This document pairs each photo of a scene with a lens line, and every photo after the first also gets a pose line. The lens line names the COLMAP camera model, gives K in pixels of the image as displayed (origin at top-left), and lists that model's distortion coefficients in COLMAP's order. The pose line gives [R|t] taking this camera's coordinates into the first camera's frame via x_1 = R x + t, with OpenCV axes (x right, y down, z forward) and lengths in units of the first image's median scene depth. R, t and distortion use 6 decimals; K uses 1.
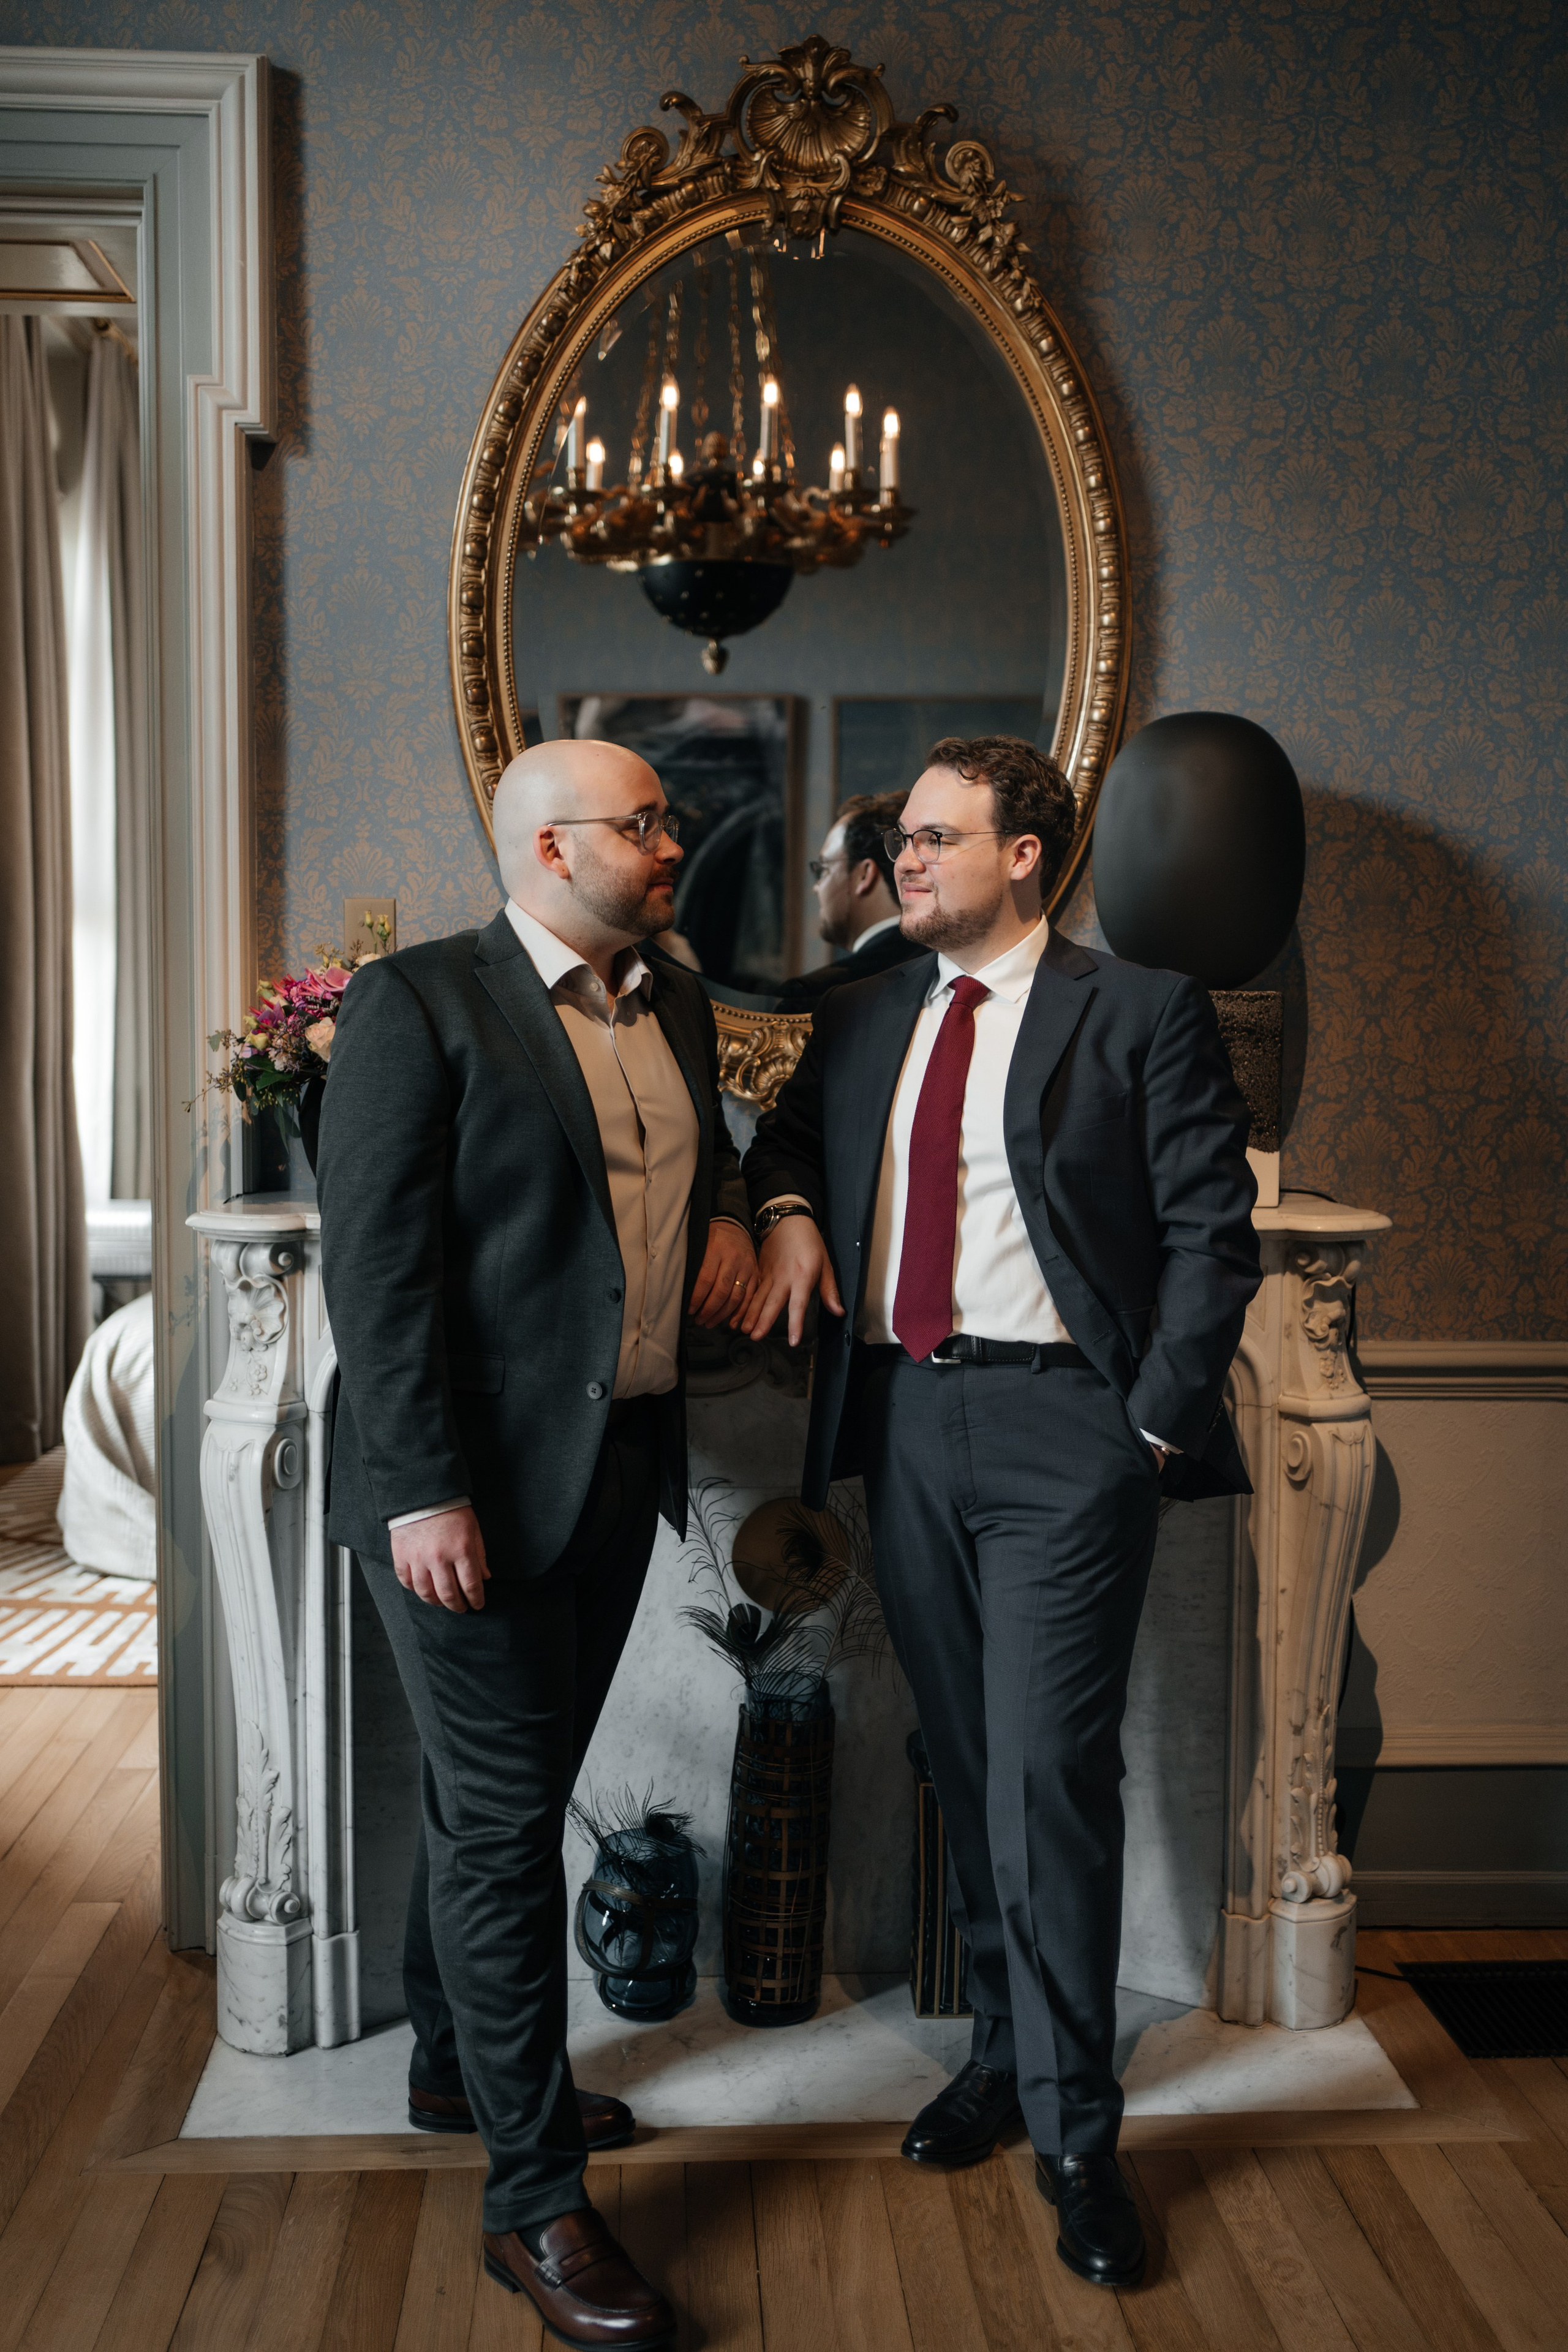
lens RADIAL K [[2434.1, 0, 784.0], [0, 2434.1, 1176.0], [0, 0, 1]] dist [0.069808, -0.023997]
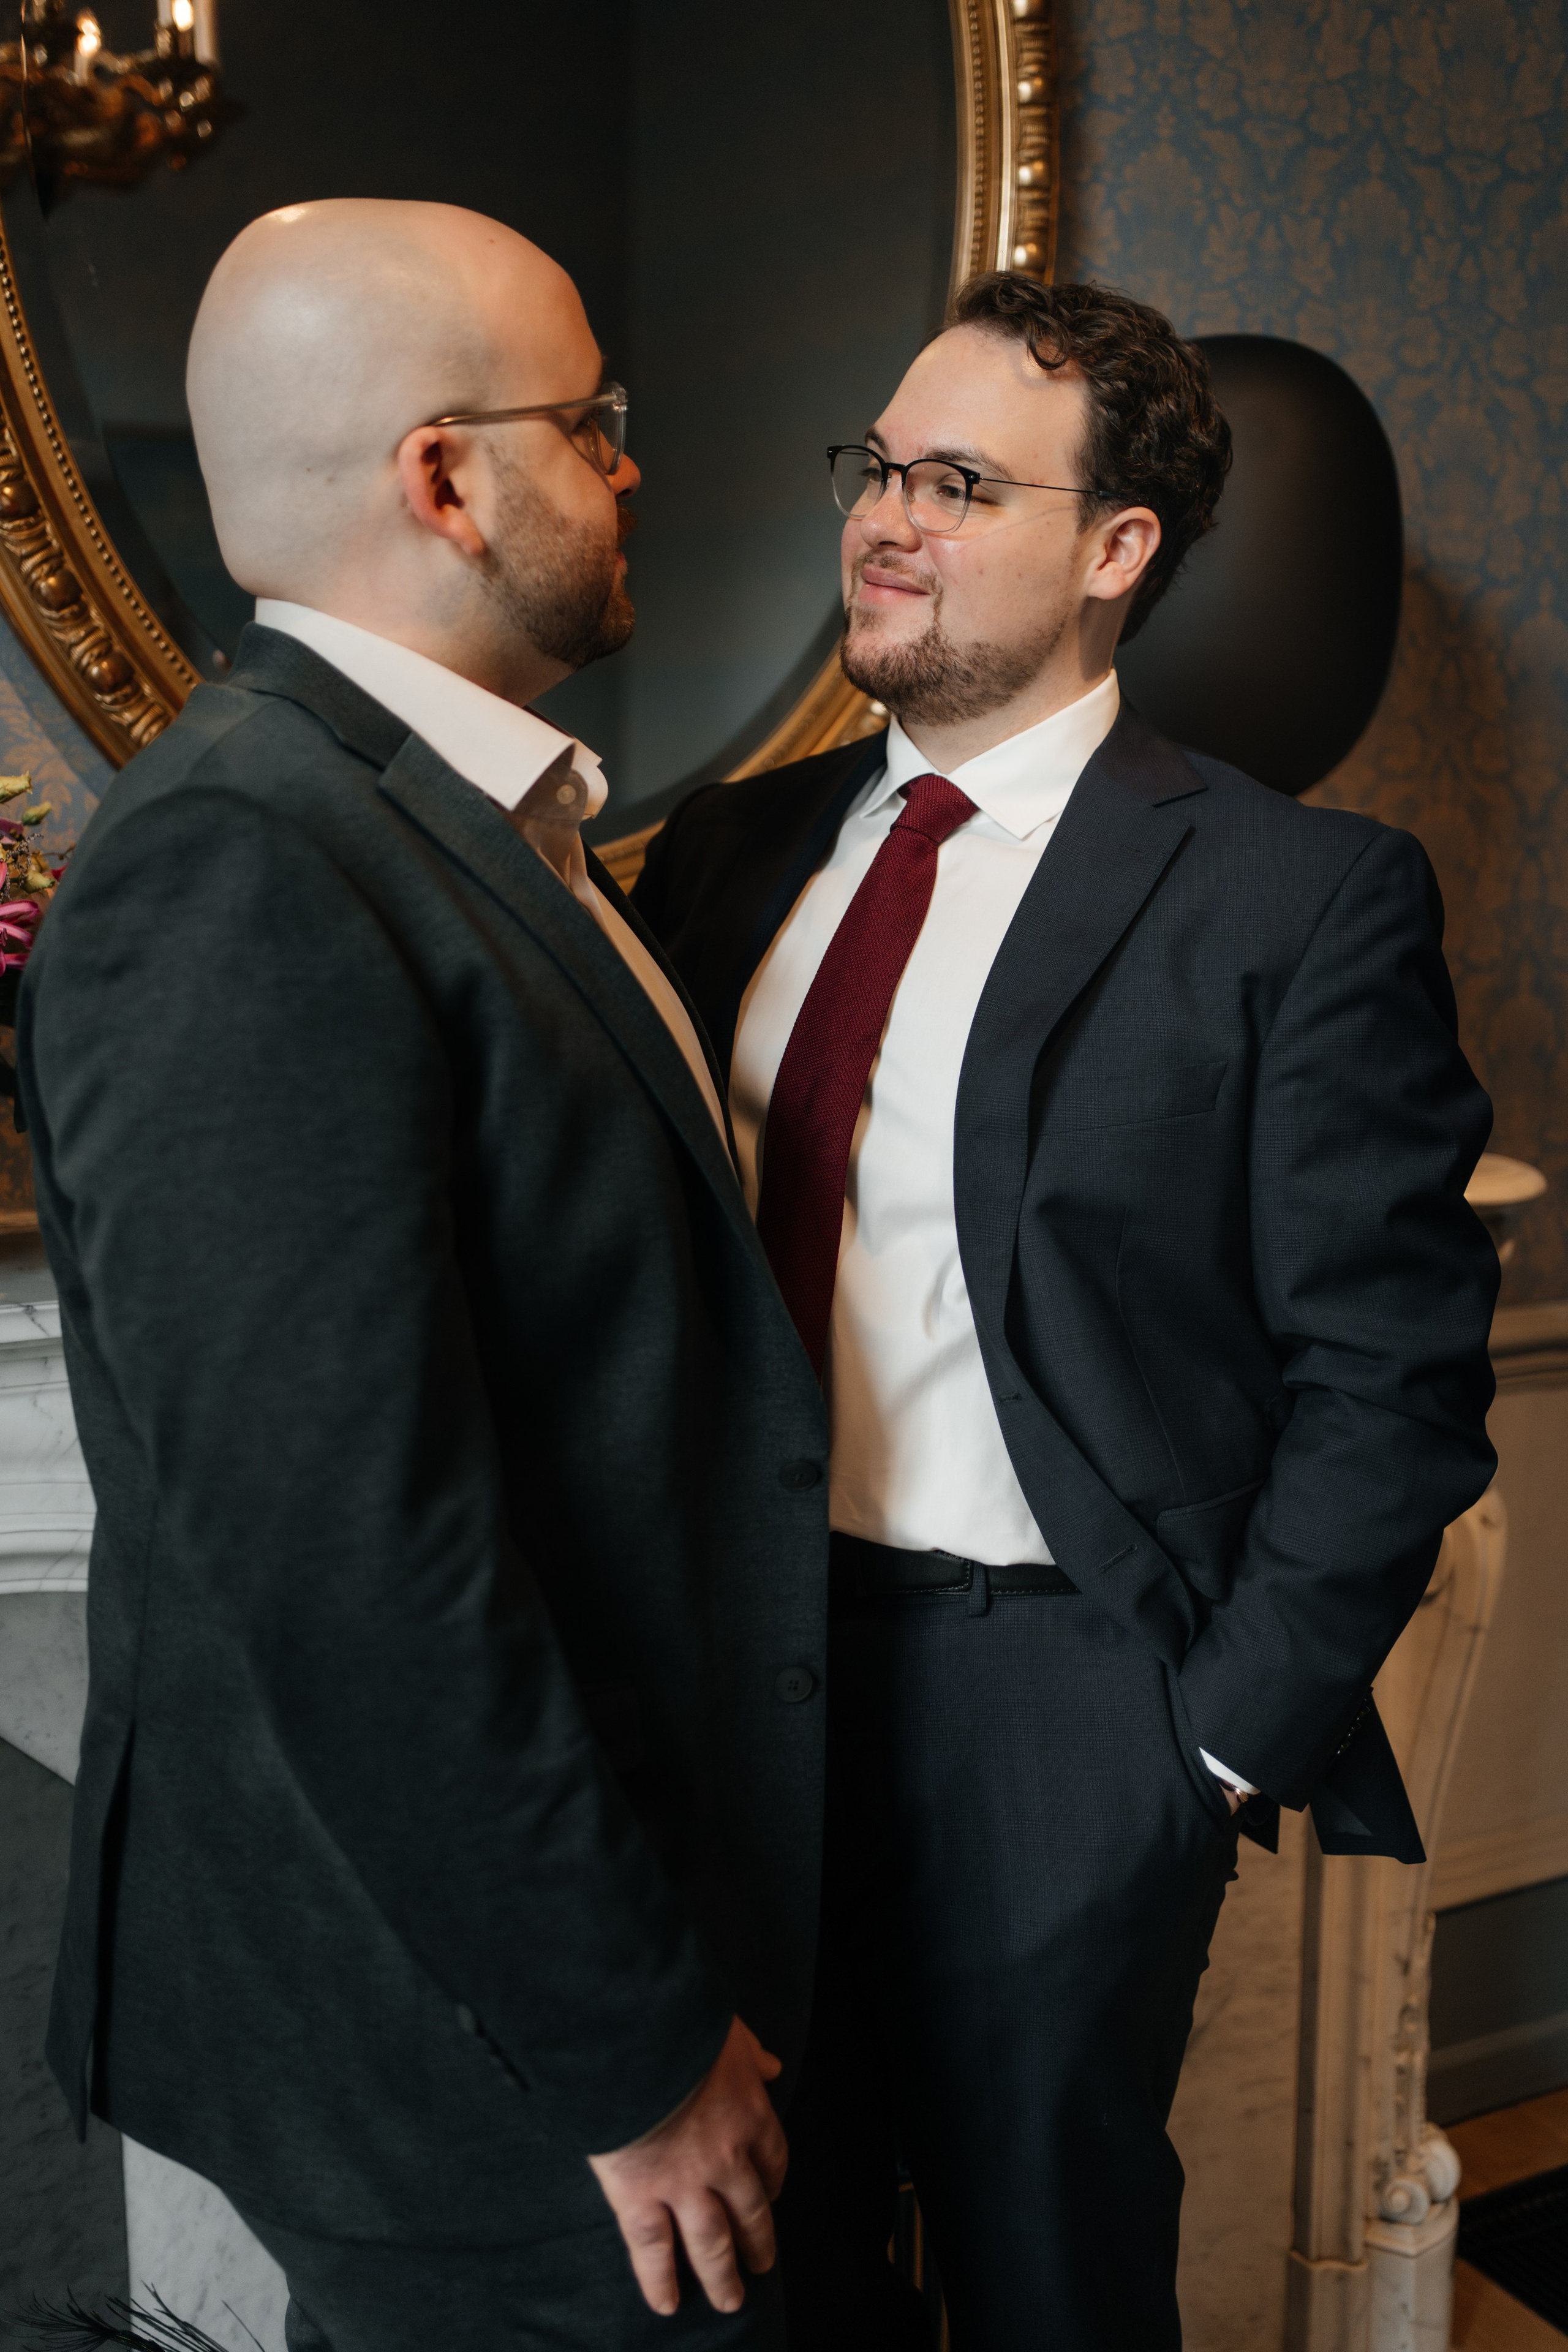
lens RADIAL K [[2434.1, 0, 784.0], [0, 2434.1, 1176.0], [0, 0, 1]] dist [0.069808, -0.023997]
pose [[0.919664, -0.055872, 0.388711, -0.167219], [0.025124, 0.996170, 0.083746, -0.035754], [-0.391902, -0.067252, 0.917546, 0.450473]]
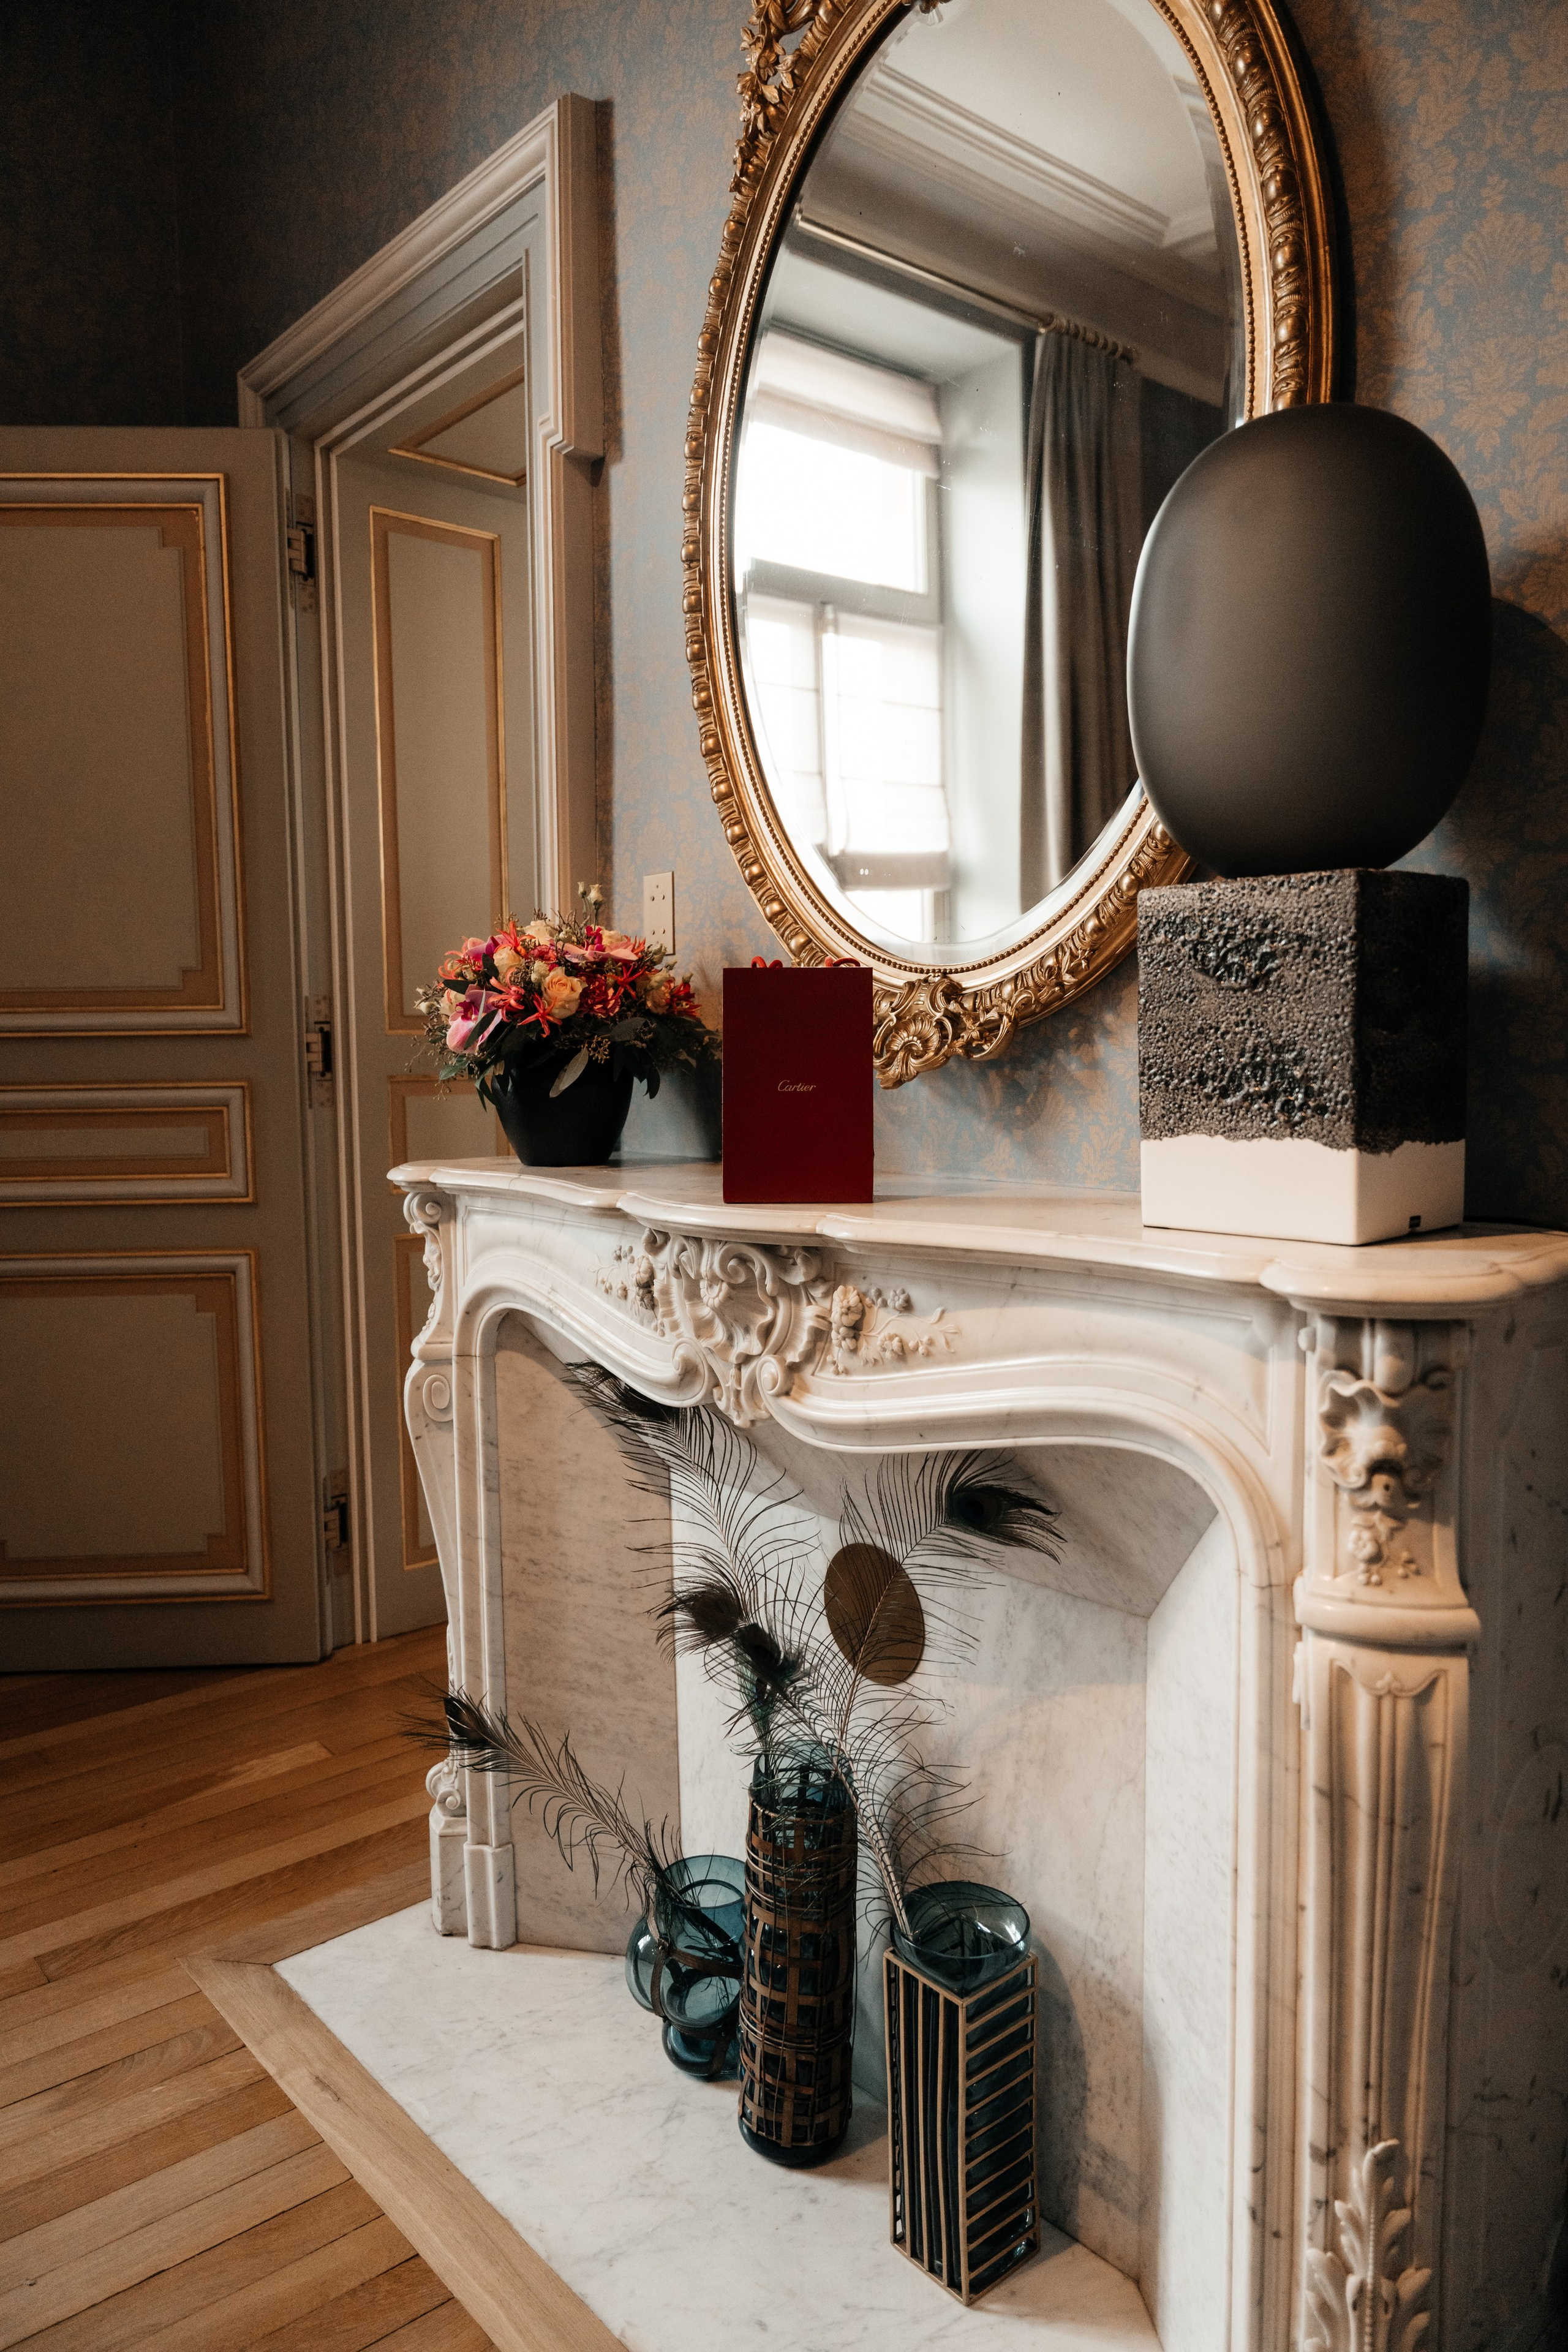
lens RADIAL K [[1565.9, 0, 784.0], [0, 1565.9, 1176.0], [0, 0, 1]] dist [-0.000546, -0.019429]
pose [[0.598189, 0.055329, -0.799443, 0.391711], [-0.039726, 0.998434, 0.039376, -0.014734], [0.800370, 0.008204, 0.599450, 0.638782]]
